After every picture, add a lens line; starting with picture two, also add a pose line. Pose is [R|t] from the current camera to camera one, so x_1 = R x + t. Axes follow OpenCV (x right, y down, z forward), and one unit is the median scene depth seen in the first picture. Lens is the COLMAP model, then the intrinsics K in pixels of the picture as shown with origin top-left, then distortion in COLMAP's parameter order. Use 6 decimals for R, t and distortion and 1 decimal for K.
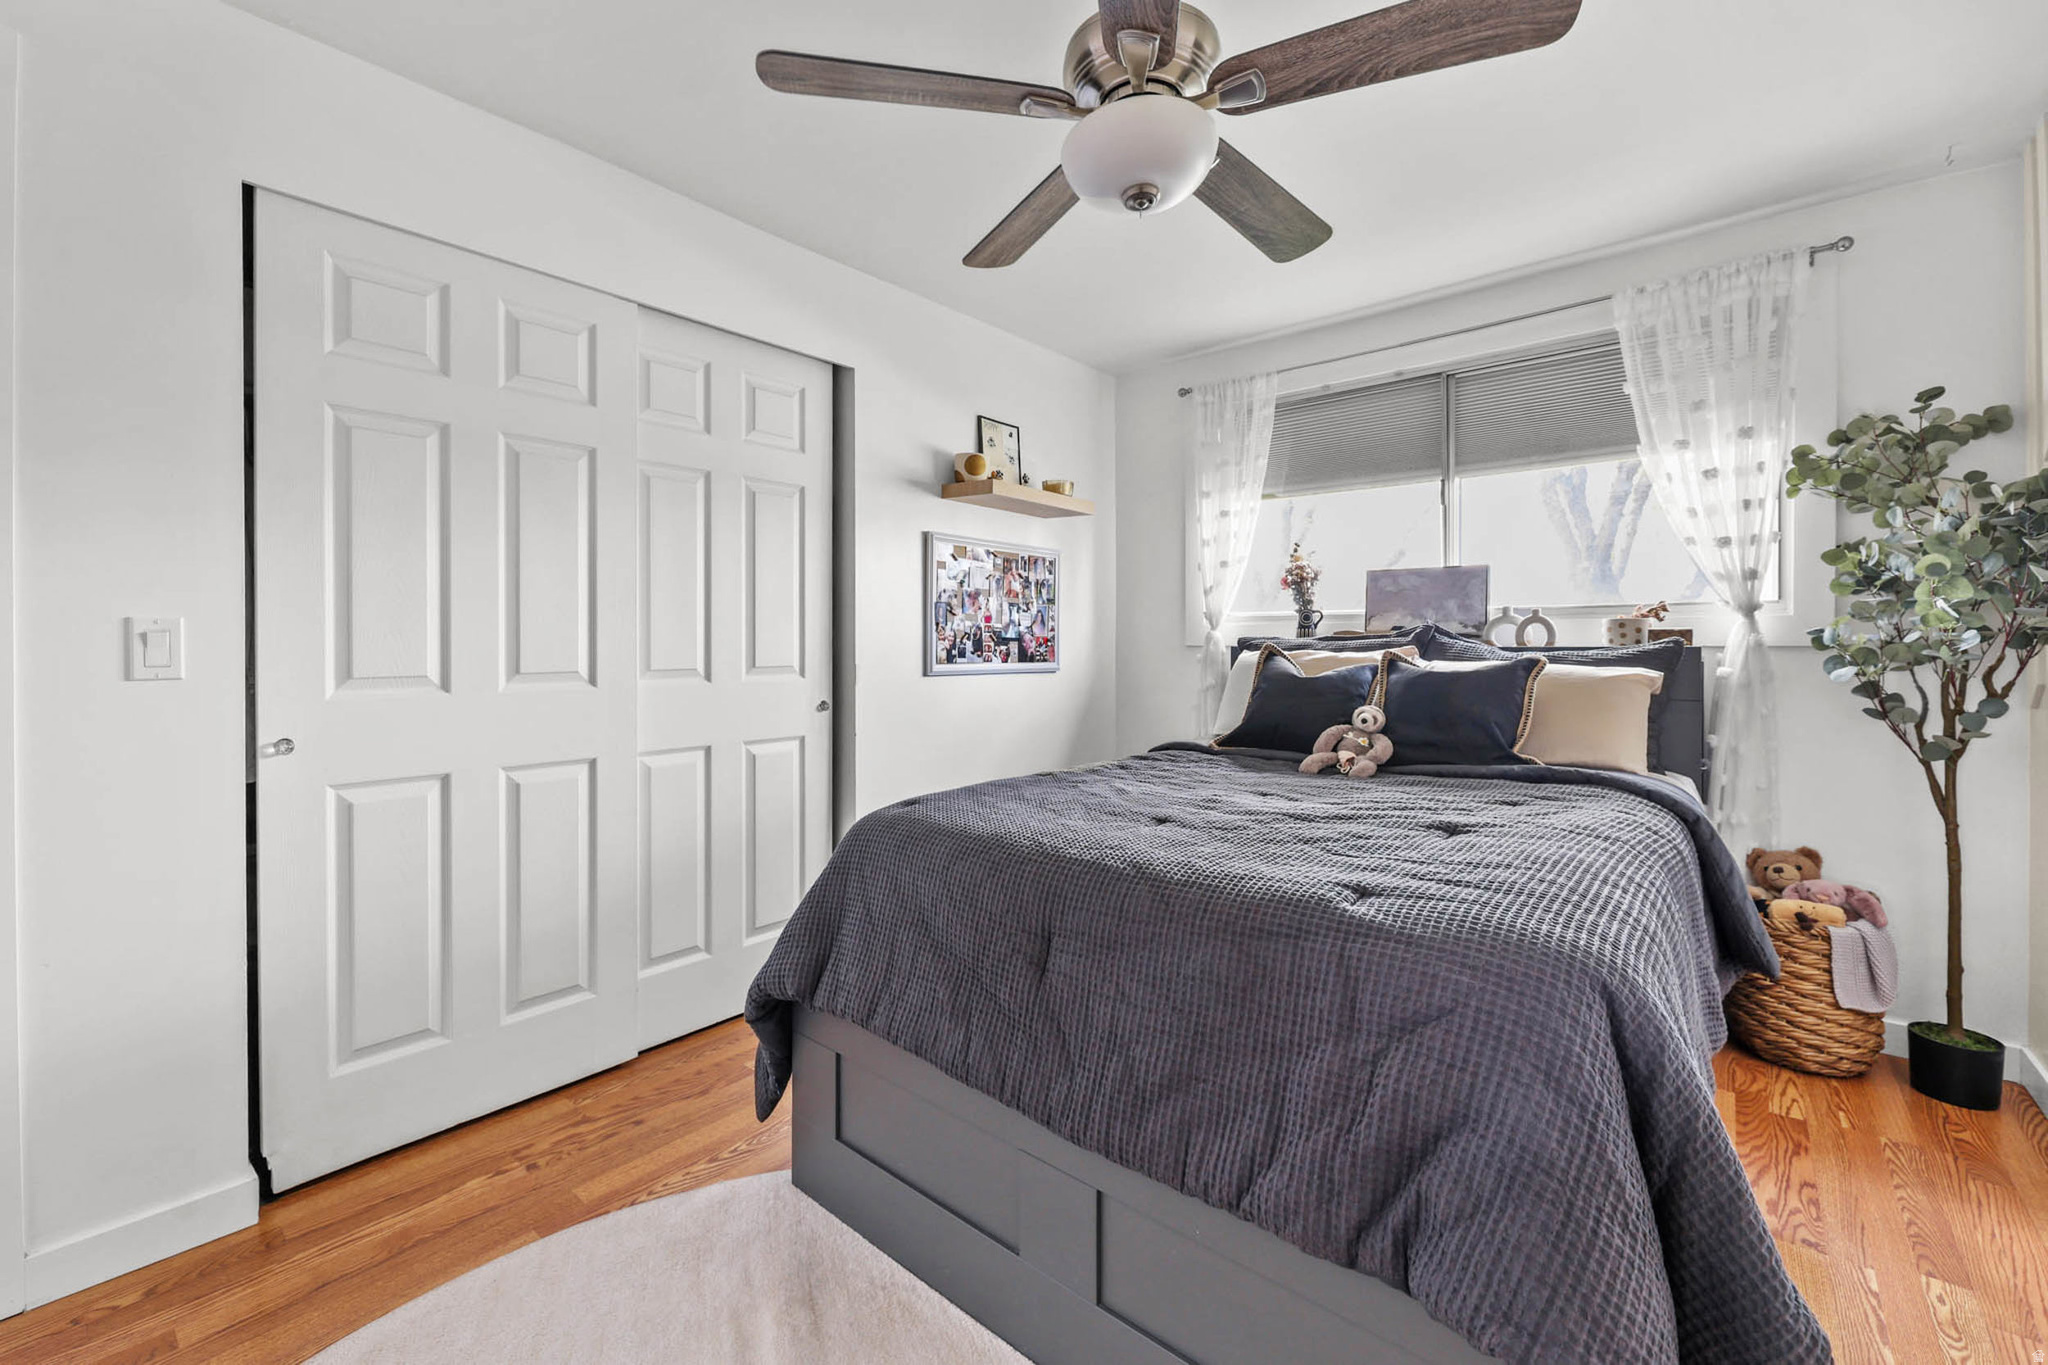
lens RADIAL K [[858.3, 0, 1019.5], [0, 858.3, 654.0], [0, 0, 1]] dist [-0.000740, -0.000209]
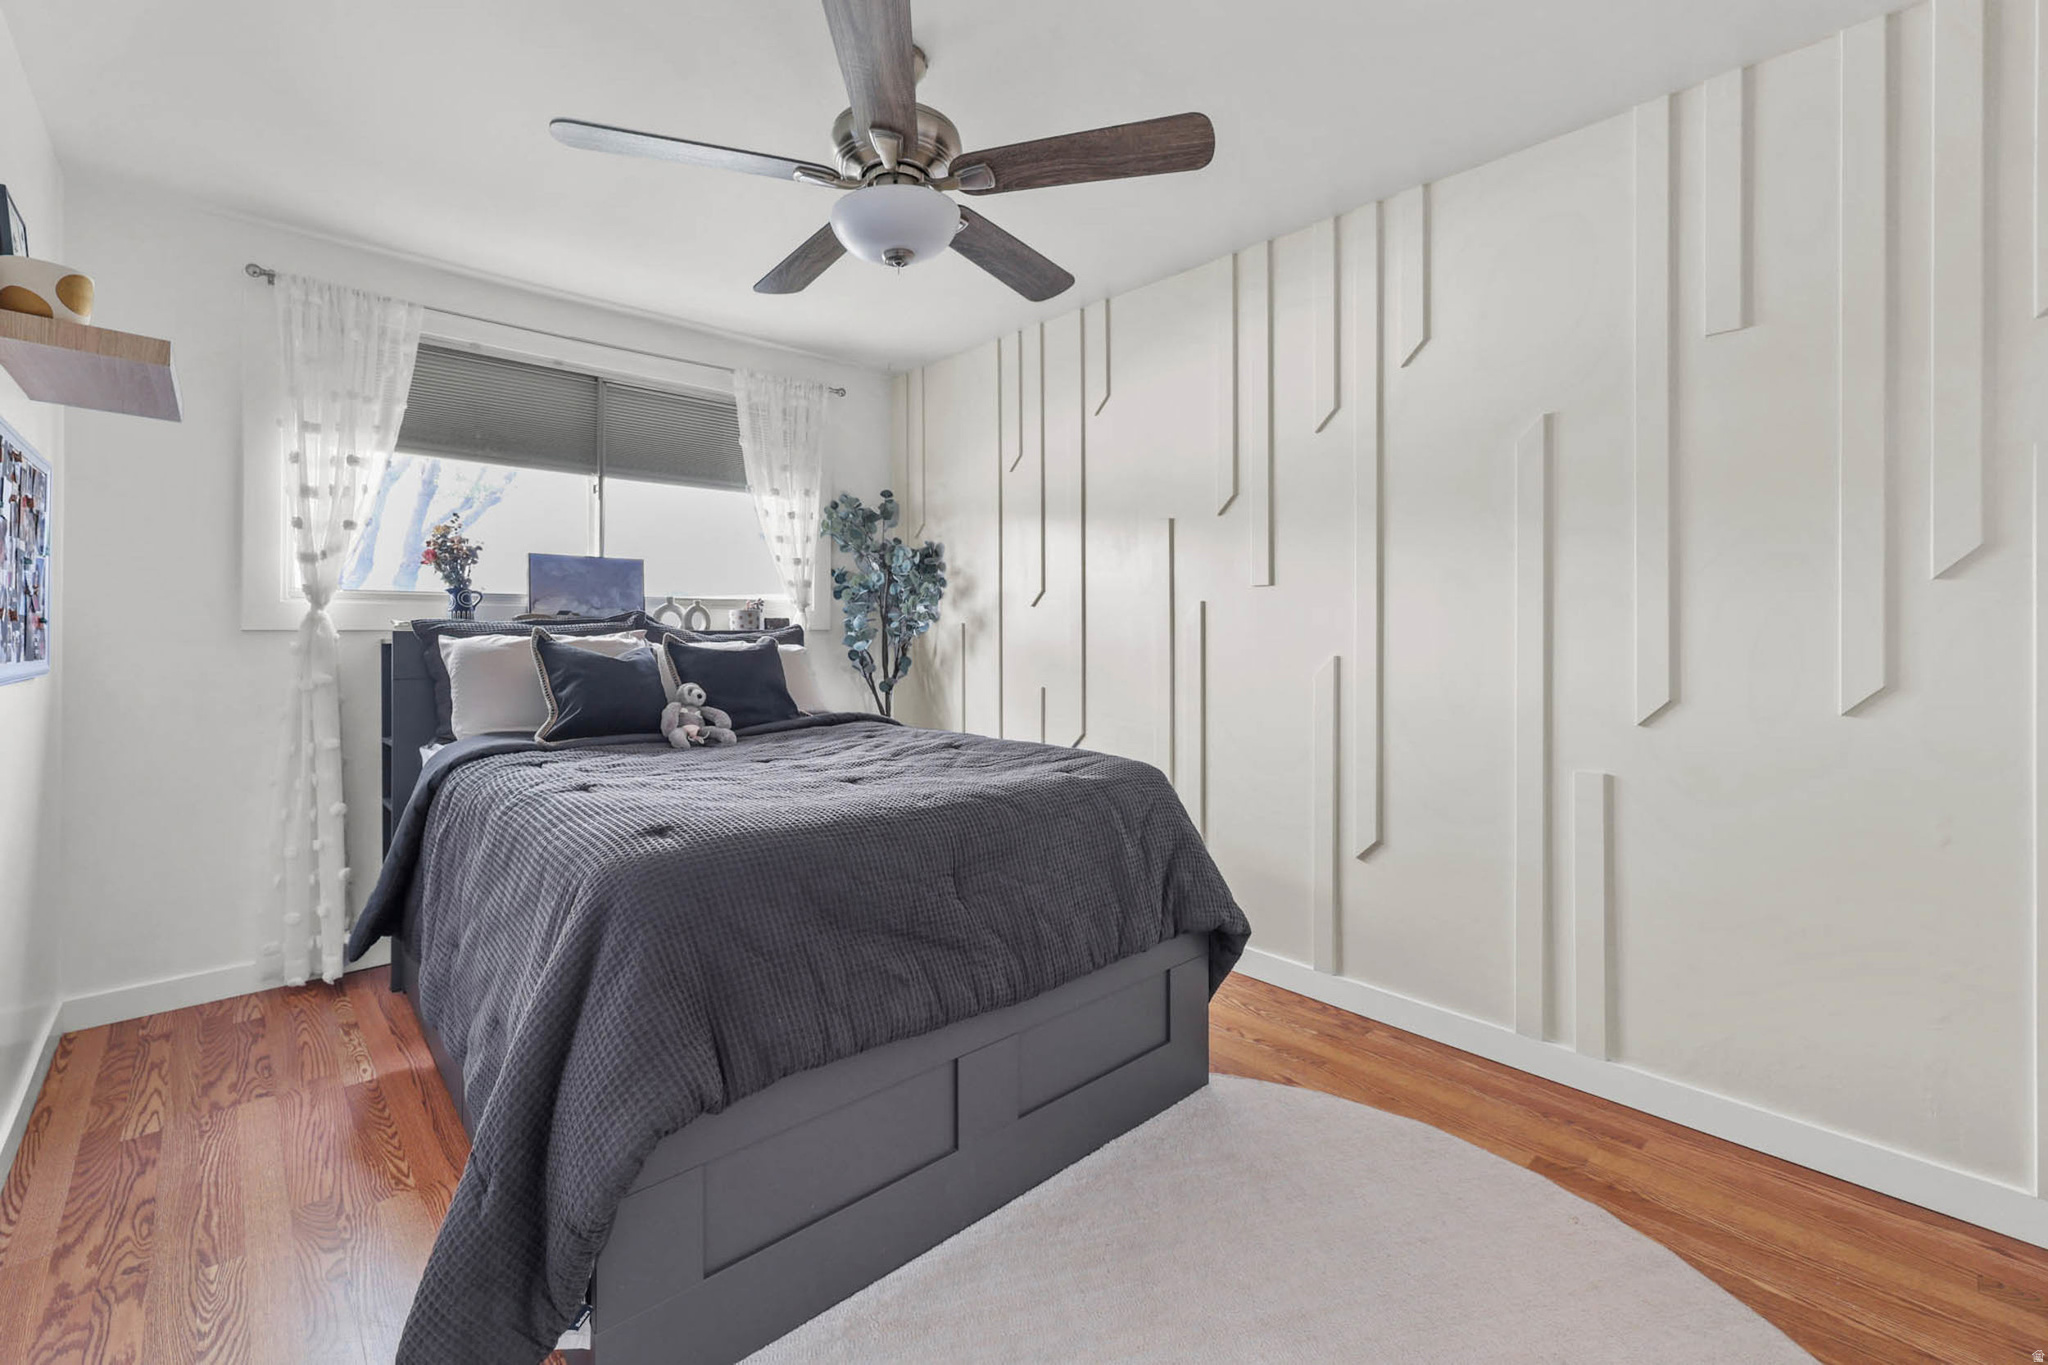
lens RADIAL K [[865.2, 0, 1021.0], [0, 865.2, 626.3], [0, 0, 1]] dist [-0.000067, -0.000009]
pose [[0.120269, 0.004402, 0.992732, -0.537849], [0.008645, 0.999948, -0.005481, -0.003967], [-0.992704, 0.009241, 0.120225, 0.352991]]
